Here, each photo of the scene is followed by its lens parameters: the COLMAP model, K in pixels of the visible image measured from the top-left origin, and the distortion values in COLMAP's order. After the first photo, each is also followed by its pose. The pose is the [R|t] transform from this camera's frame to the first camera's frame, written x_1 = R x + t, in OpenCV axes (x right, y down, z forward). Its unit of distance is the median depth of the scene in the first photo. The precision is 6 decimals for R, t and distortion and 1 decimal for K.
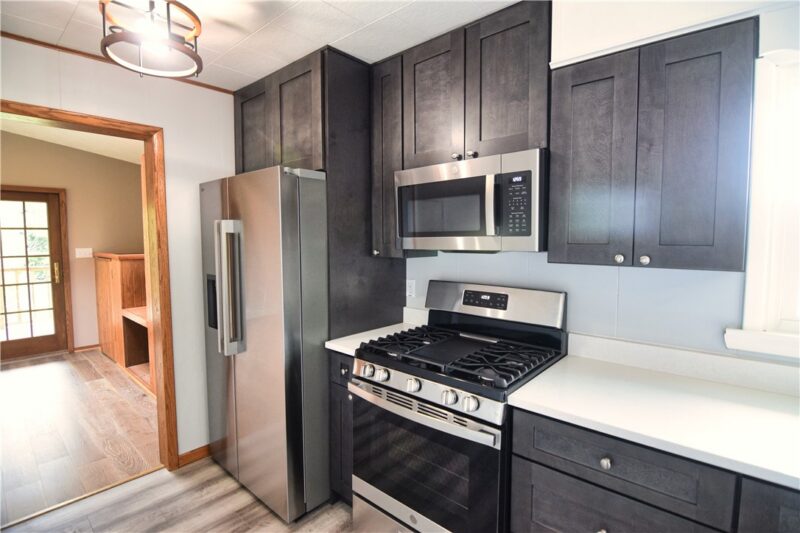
lens RADIAL K [[387.3, 0, 402.5], [0, 387.3, 265.1], [0, 0, 1]] dist [-0.002190, -0.012179]
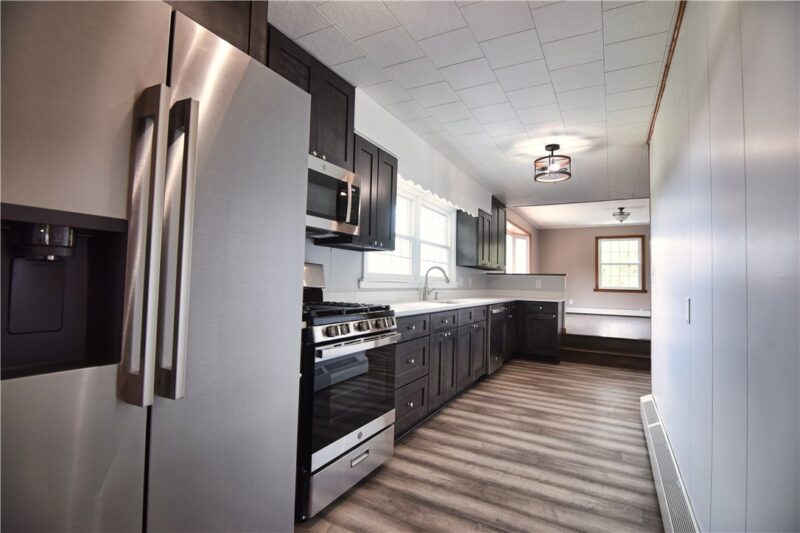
lens RADIAL K [[387.3, 0, 402.5], [0, 387.3, 265.1], [0, 0, 1]] dist [-0.002190, -0.012179]
pose [[-0.223006, 0.037587, 0.974092, -0.514329], [0.038022, 0.998831, -0.029837, 0.055359], [-0.974075, 0.030383, -0.224174, 0.459664]]
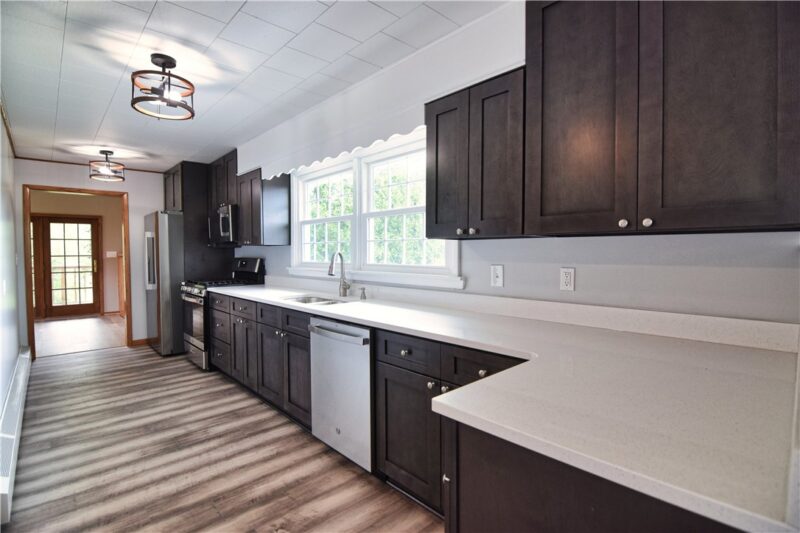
lens RADIAL K [[387.3, 0, 402.5], [0, 387.3, 265.1], [0, 0, 1]] dist [-0.002190, -0.012179]
pose [[0.994988, -0.003560, -0.099936, 0.660408], [-0.000181, 0.999301, -0.037395, 0.086688], [0.099999, 0.037226, 0.994291, -0.588637]]
